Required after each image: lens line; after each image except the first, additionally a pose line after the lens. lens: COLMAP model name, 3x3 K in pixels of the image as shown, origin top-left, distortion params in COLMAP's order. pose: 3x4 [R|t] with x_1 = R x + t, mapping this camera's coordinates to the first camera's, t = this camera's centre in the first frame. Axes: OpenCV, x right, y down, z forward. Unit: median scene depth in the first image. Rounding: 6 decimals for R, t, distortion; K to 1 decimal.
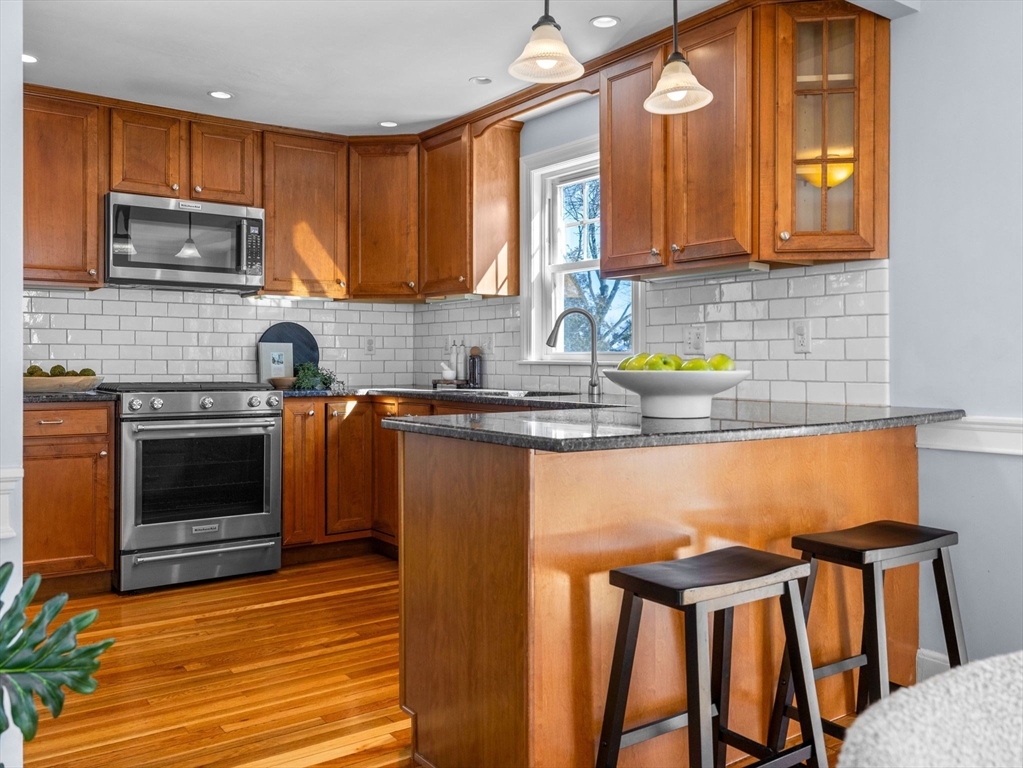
lens RADIAL K [[859.6, 0, 510.9], [0, 859.6, 364.8], [0, 0, 1]] dist [-0.006371, 0.001437]
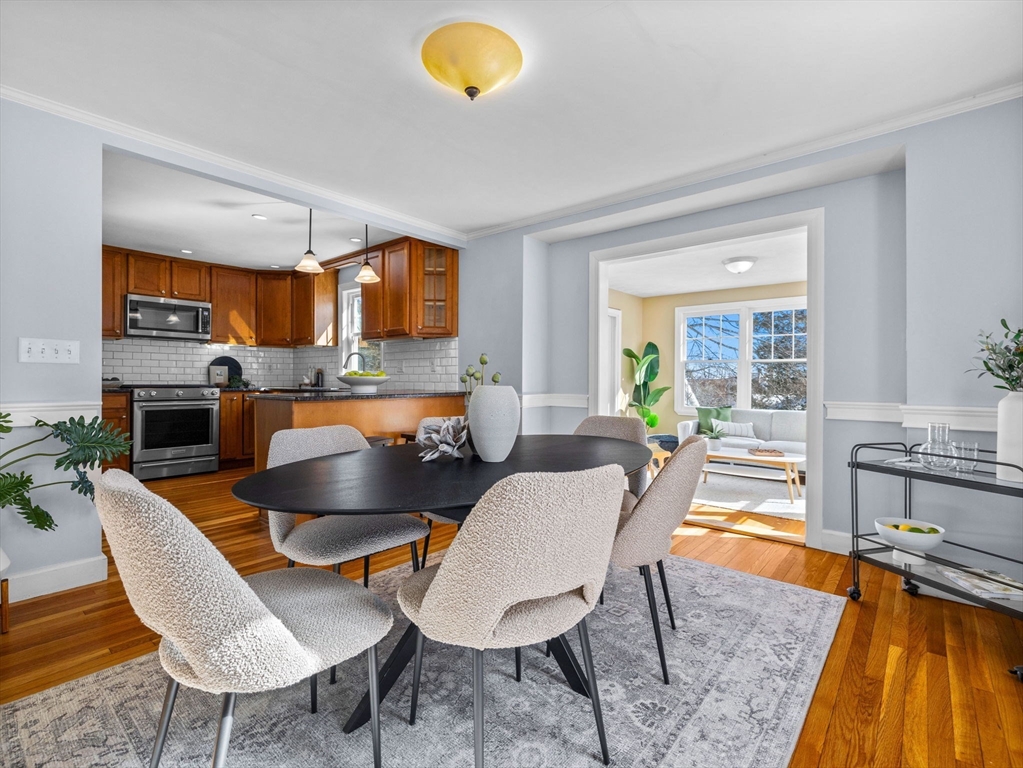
lens RADIAL K [[487.4, 0, 513.1], [0, 487.4, 380.7], [0, 0, 1]] dist [0.001171, -0.000004]
pose [[0.972004, 0.001407, 0.234961, 0.163081], [-0.001319, 0.999999, -0.000531, 0.010942], [-0.234962, 0.000206, 0.972005, -0.366282]]
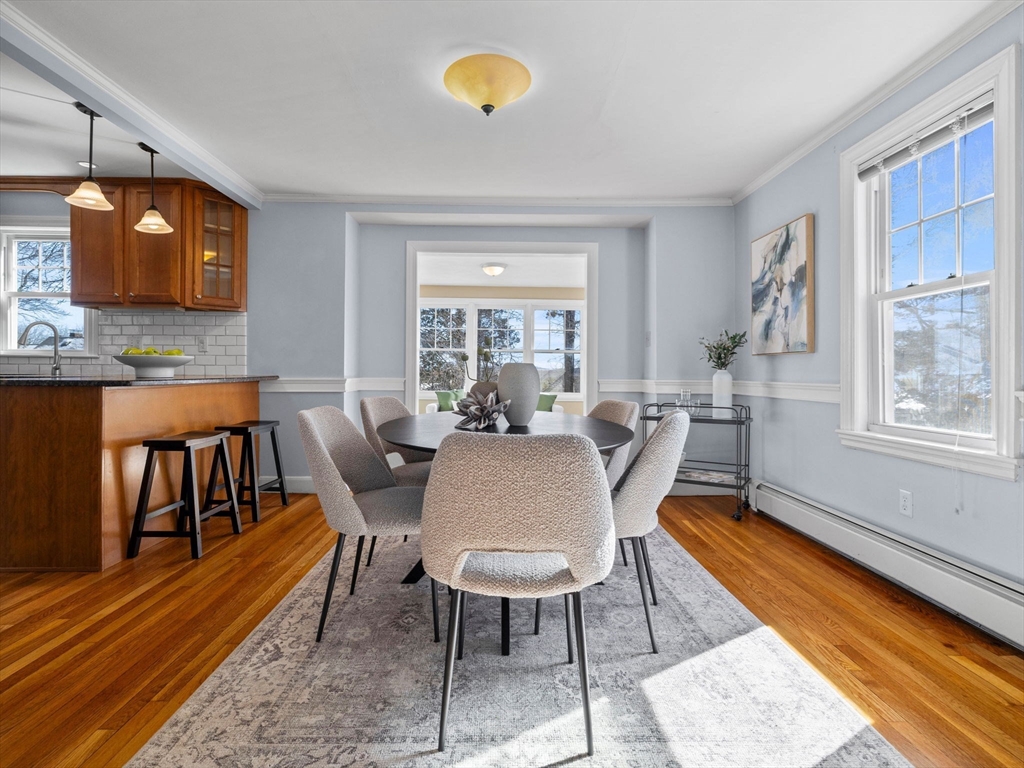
lens RADIAL K [[522.8, 0, 509.9], [0, 522.8, 369.2], [0, 0, 1]] dist [0.000785, 0.000088]
pose [[0.575122, 0.004817, 0.818053, -0.202691], [-0.002681, 0.999988, -0.004004, 0.023333], [-0.818063, 0.000110, 0.575129, -0.261723]]
